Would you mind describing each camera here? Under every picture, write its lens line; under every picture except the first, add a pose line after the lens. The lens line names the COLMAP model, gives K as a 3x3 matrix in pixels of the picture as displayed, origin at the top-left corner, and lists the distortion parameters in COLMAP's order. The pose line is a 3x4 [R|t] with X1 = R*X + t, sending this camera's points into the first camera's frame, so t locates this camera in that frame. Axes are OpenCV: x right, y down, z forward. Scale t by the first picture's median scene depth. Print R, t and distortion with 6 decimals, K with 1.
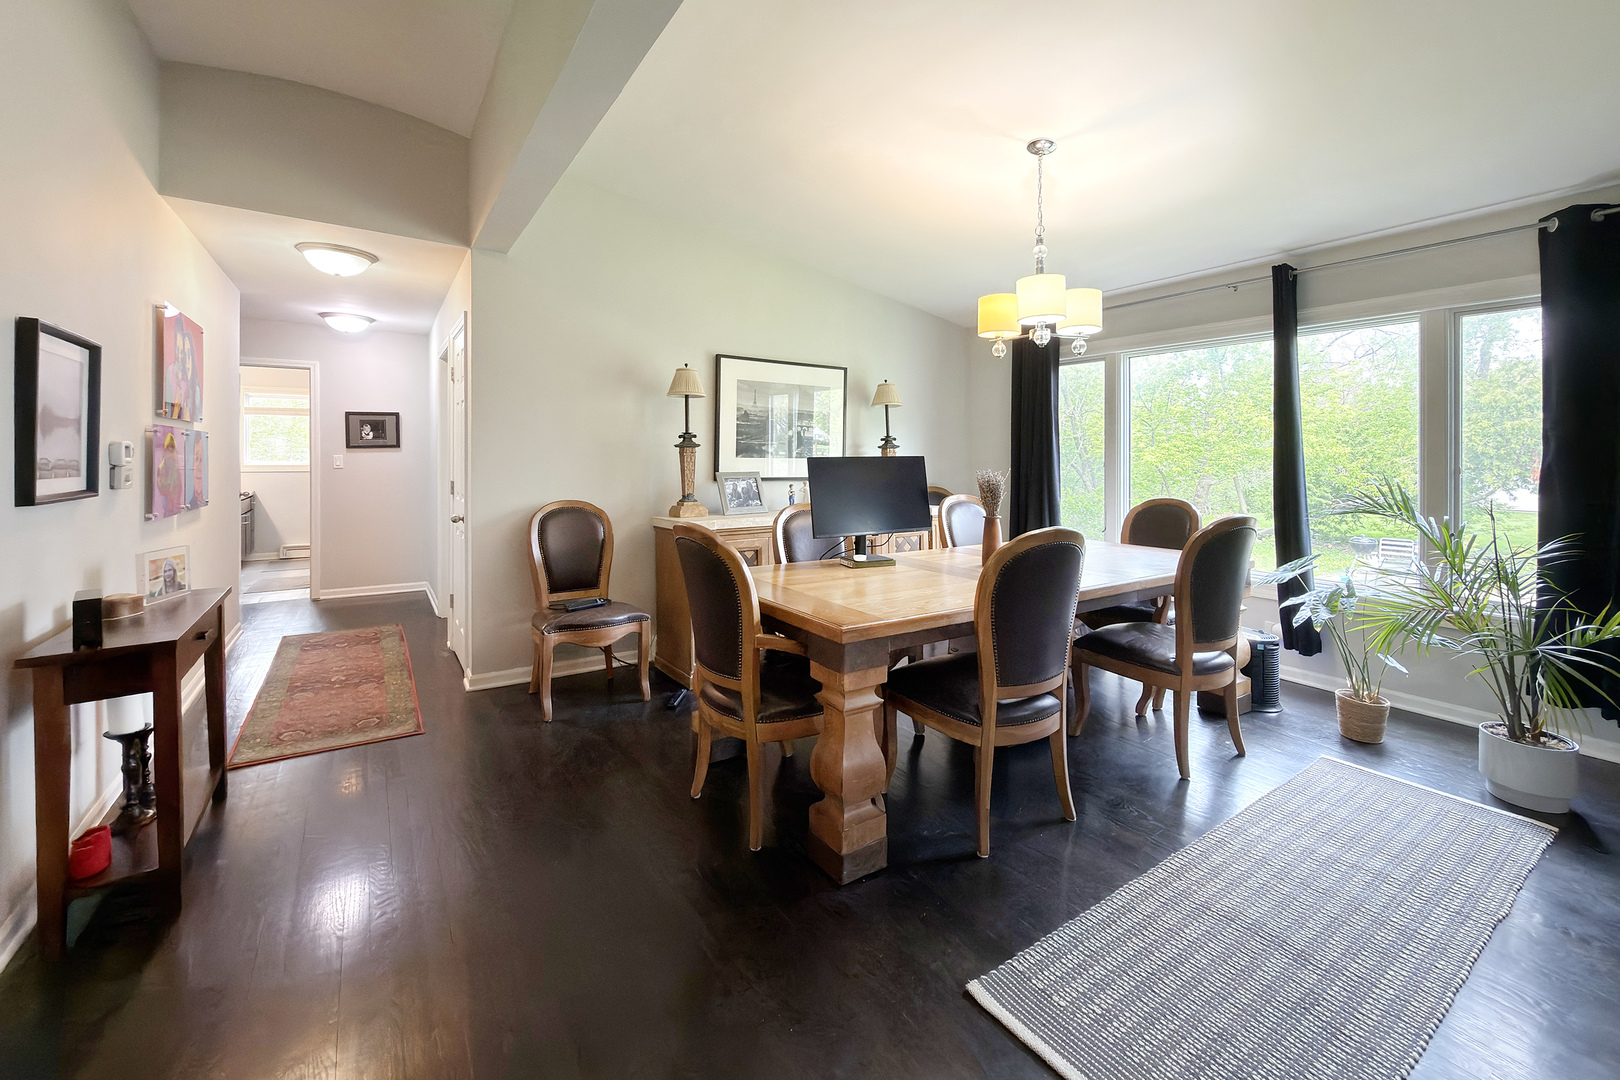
lens RADIAL K [[645.0, 0, 813.8], [0, 645.0, 456.6], [0, 0, 1]] dist [-0.000807, -0.000041]
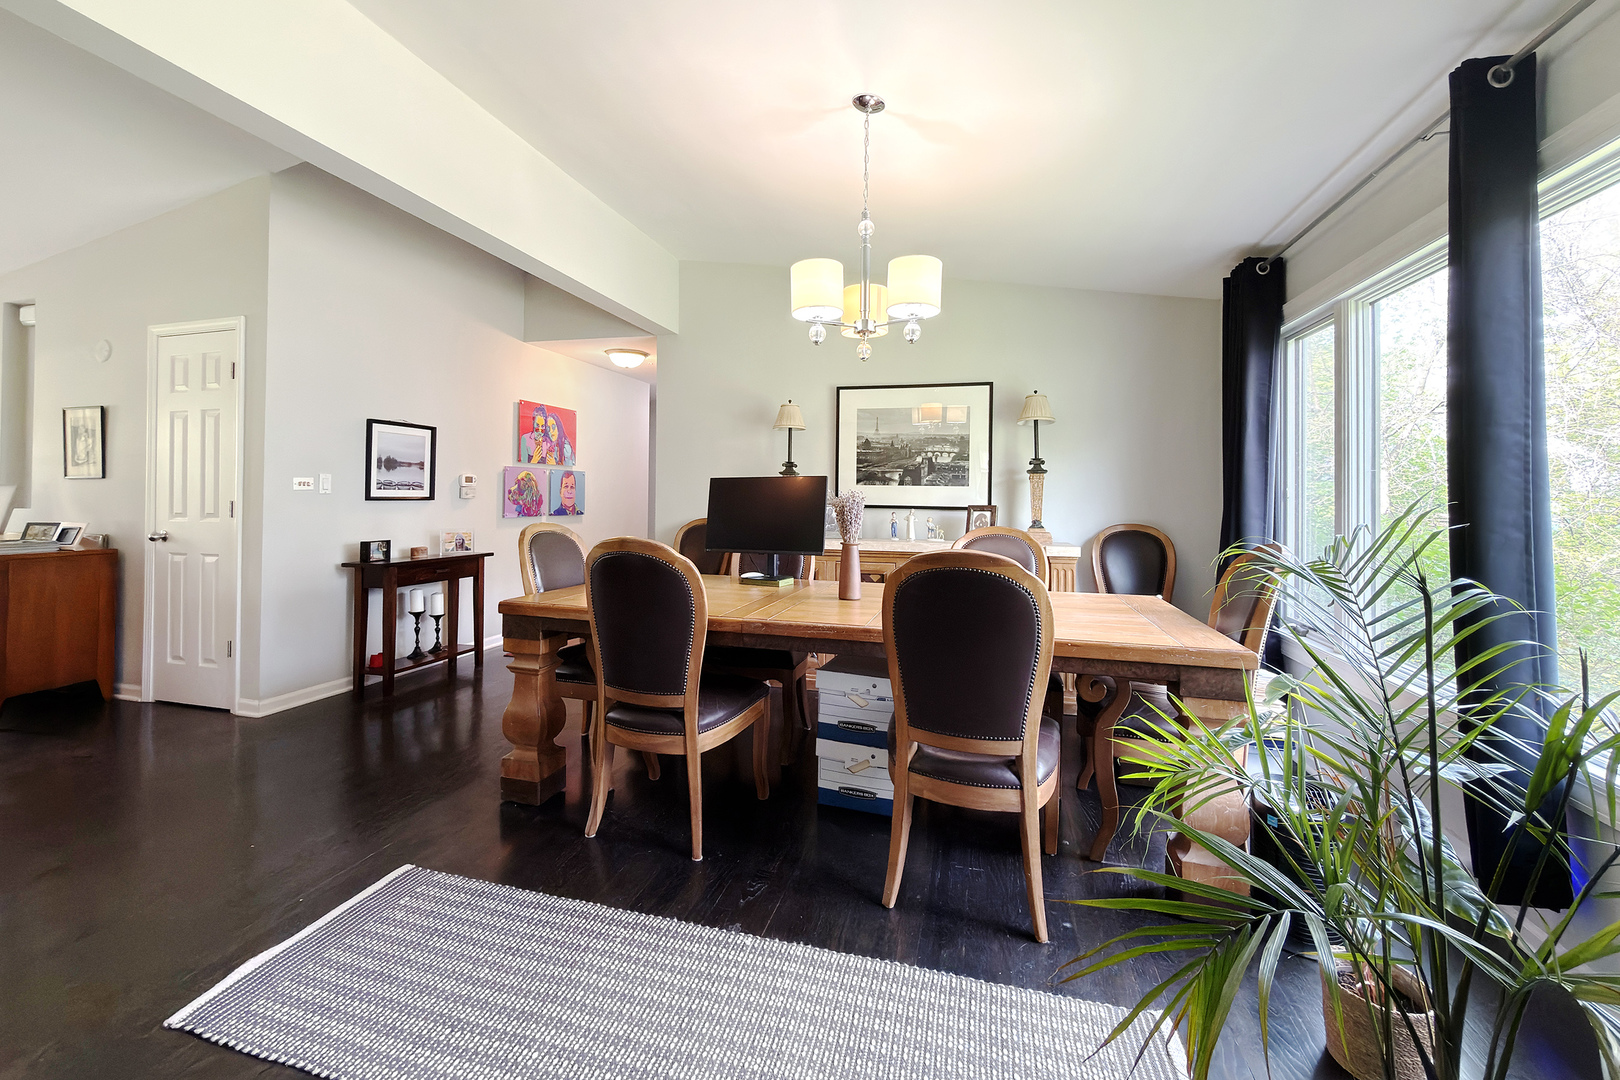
lens RADIAL K [[659.4, 0, 811.6], [0, 659.4, 488.0], [0, 0, 1]] dist [0.001412, 0.000252]
pose [[0.654611, -0.007712, -0.755926, 0.766206], [-0.006498, 0.999854, -0.015827, 0.028781], [0.755938, 0.015273, 0.654466, 0.311069]]
